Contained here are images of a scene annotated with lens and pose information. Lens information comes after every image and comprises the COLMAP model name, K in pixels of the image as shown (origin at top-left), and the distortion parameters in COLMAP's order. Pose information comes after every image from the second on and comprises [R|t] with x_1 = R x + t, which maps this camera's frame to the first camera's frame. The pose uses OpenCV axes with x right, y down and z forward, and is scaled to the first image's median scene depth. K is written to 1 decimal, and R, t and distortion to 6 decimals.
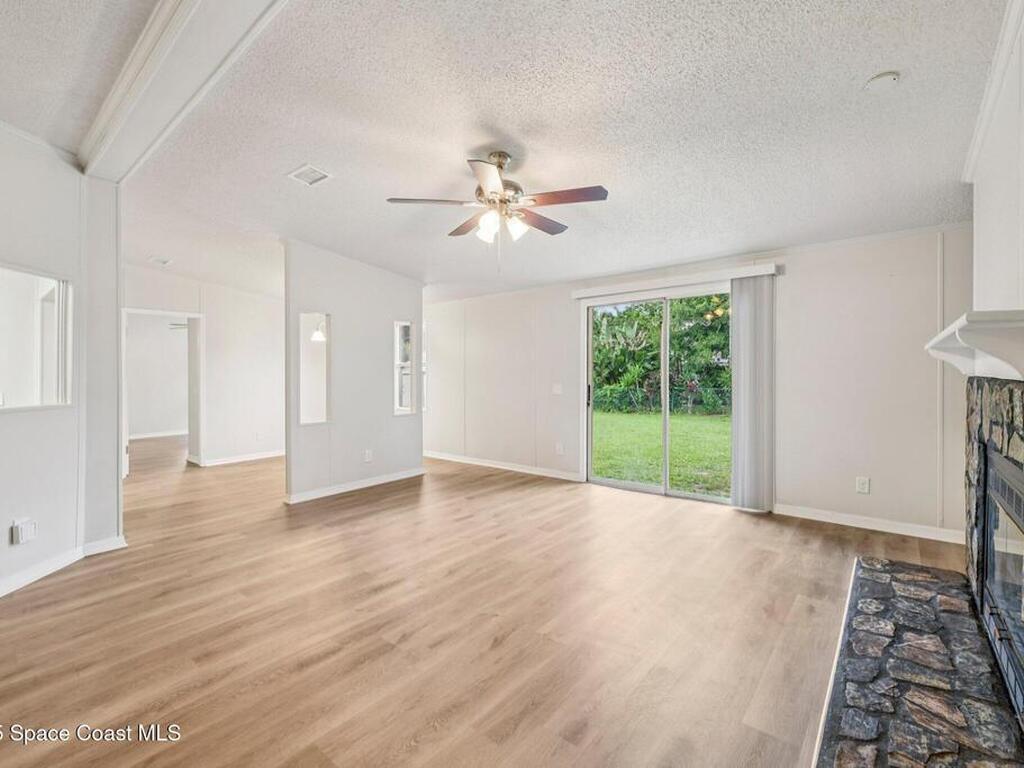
lens RADIAL K [[460.6, 0, 509.7], [0, 460.6, 381.5], [0, 0, 1]] dist [0.007846, -0.003773]
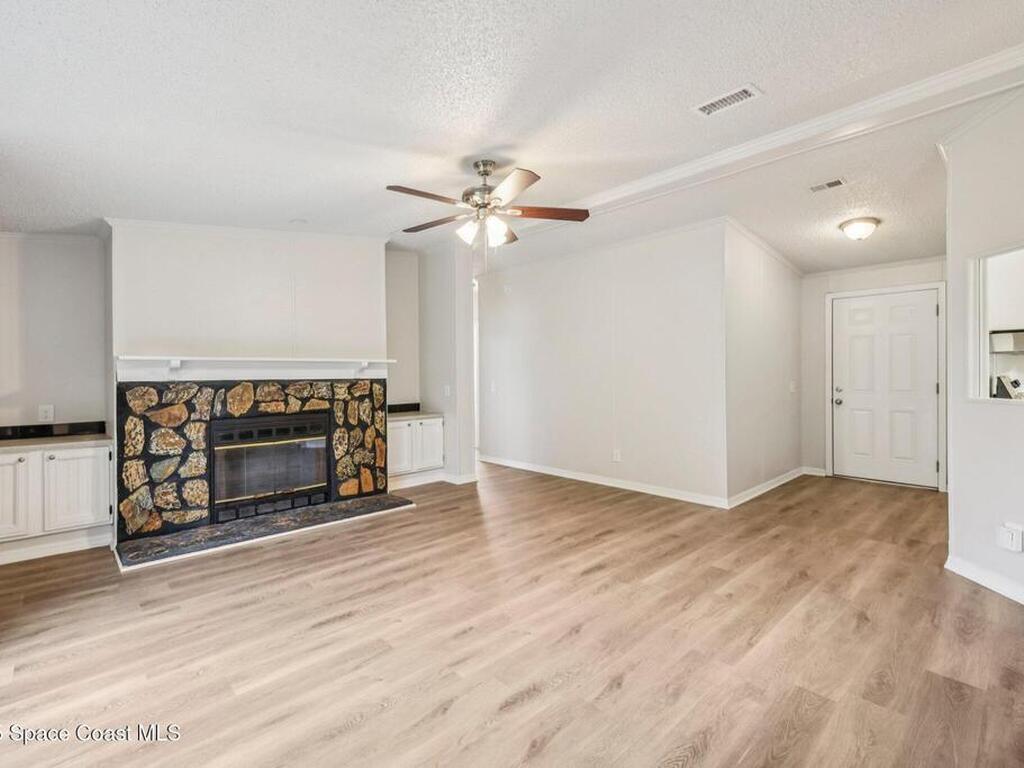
lens RADIAL K [[486.5, 0, 517.2], [0, 486.5, 378.1], [0, 0, 1]] dist [0.010771, 0.001595]
pose [[-0.993276, 0.018047, 0.114357, -0.214344], [0.020765, 0.999529, 0.022617, -0.029677], [-0.113895, 0.024840, -0.993182, 2.030537]]
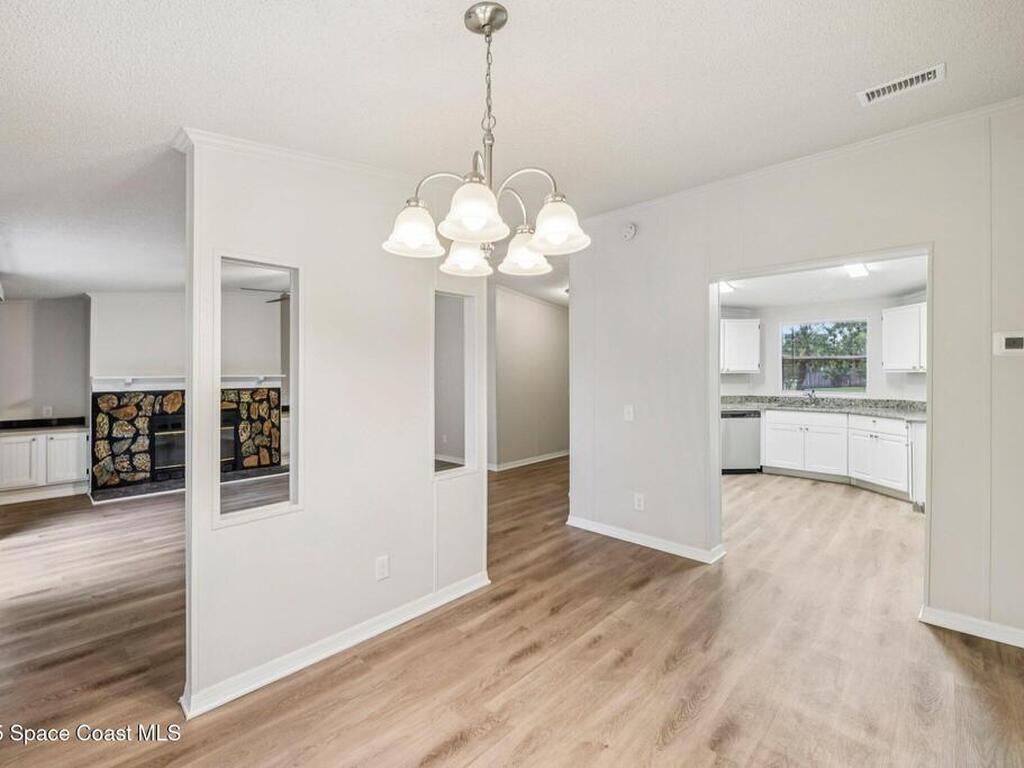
lens RADIAL K [[460.6, 0, 497.9], [0, 460.6, 370.8], [0, 0, 1]] dist [0.007846, -0.003773]
pose [[-0.995783, 0.023622, 0.088650, -0.901808], [0.024273, 0.999686, 0.006267, -0.072896], [-0.088474, 0.008393, -0.996043, 2.662066]]
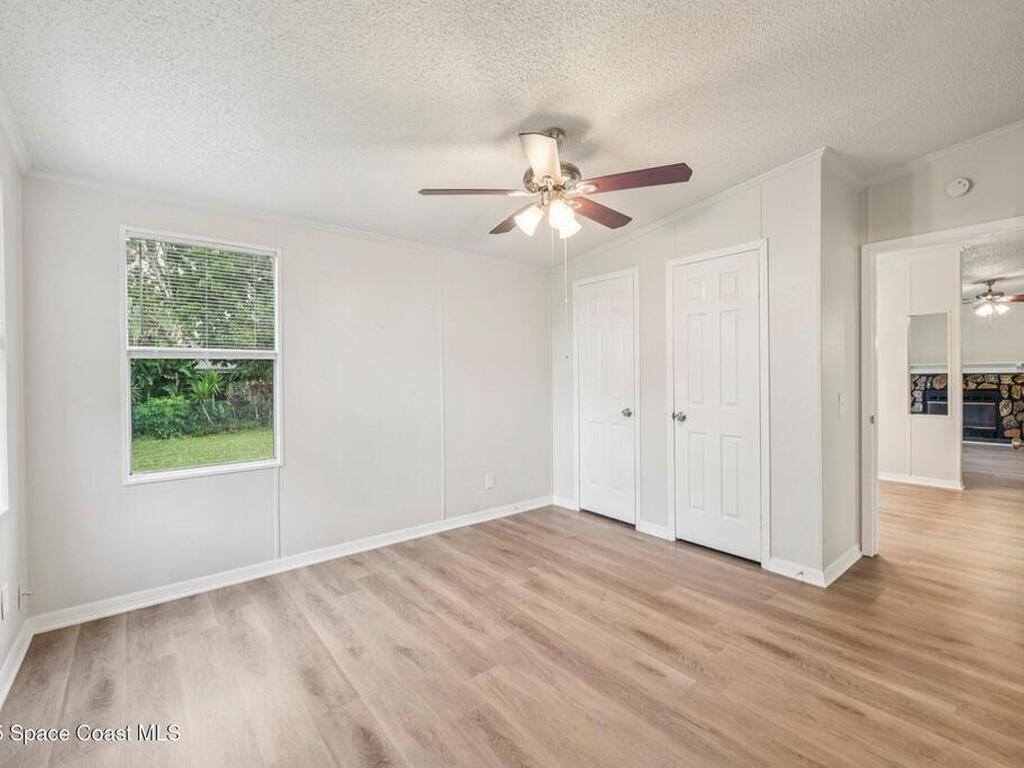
lens RADIAL K [[460.6, 0, 518.7], [0, 460.6, 377.4], [0, 0, 1]] dist [0.007846, -0.003773]
pose [[0.187607, 0.010784, 0.982185, -2.740740], [0.023983, 0.999591, -0.015556, -0.001710], [-0.981951, 0.026474, 0.187271, 2.858972]]
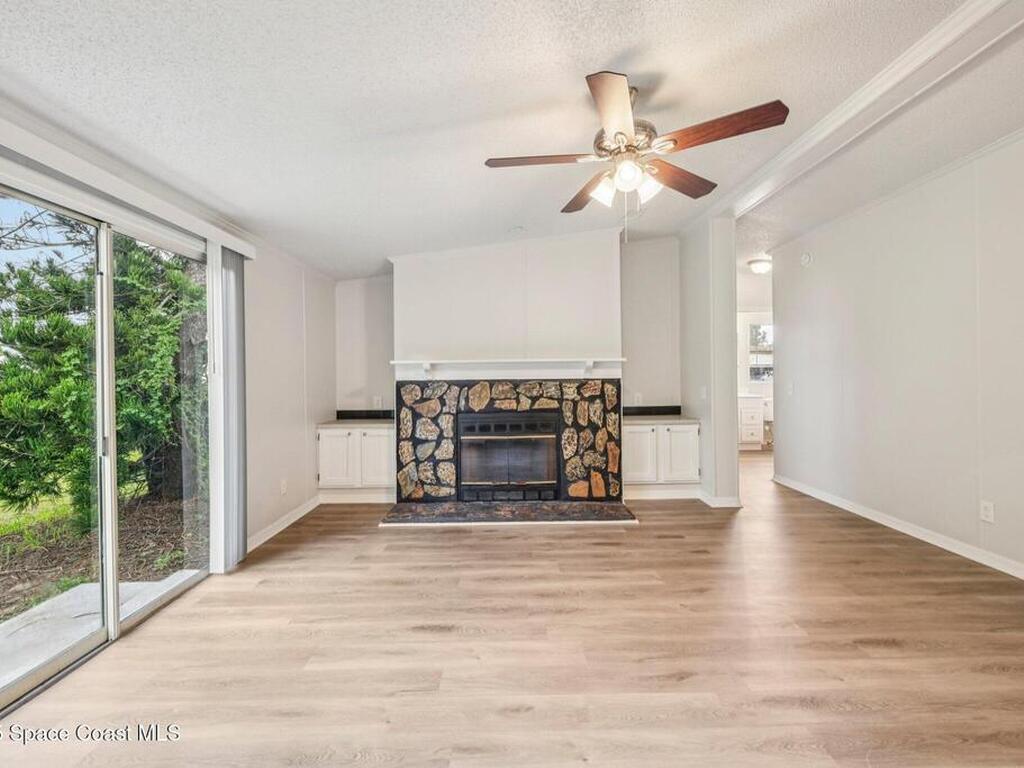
lens RADIAL K [[460.6, 0, 512.8], [0, 460.6, 378.9], [0, 0, 1]] dist [0.007846, -0.003773]
pose [[-0.645240, 0.012489, 0.763878, -0.485207], [0.030270, 0.999499, 0.009228, -0.021460], [-0.763380, 0.029077, -0.645295, 1.614978]]
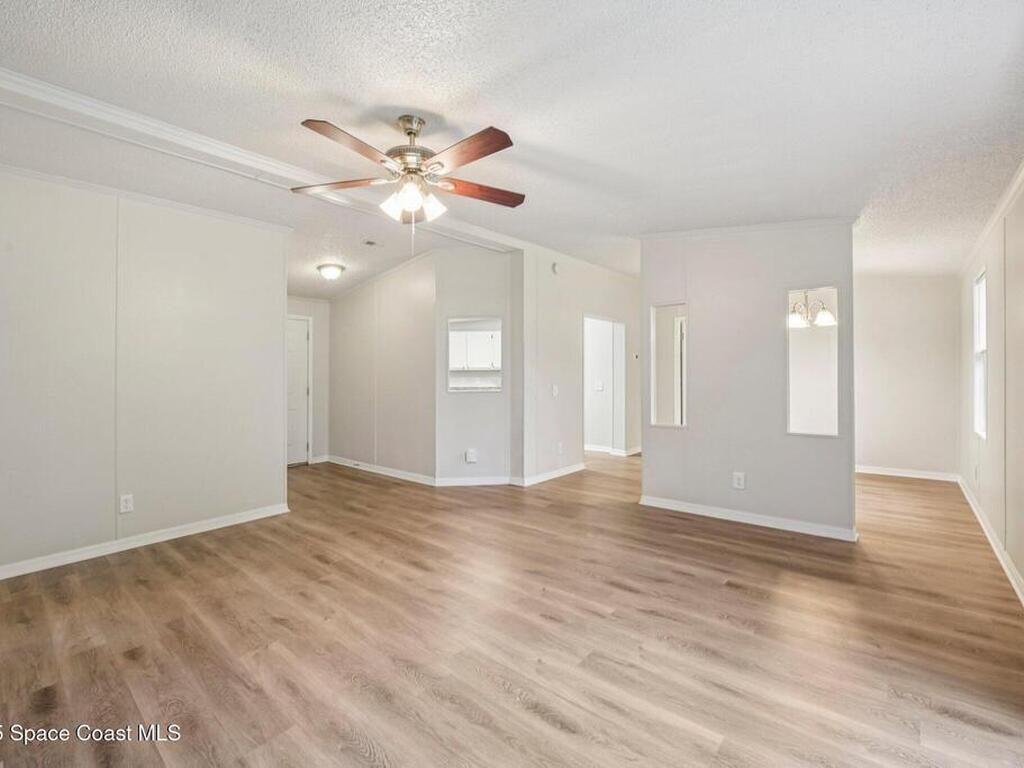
lens RADIAL K [[460.6, 0, 505.4], [0, 460.6, 368.3], [0, 0, 1]] dist [0.007846, -0.003773]
pose [[-0.025134, 0.003119, -0.999679, 0.807232], [0.005637, 0.999980, 0.002978, -0.037564], [0.999668, -0.005561, -0.025151, 1.177404]]
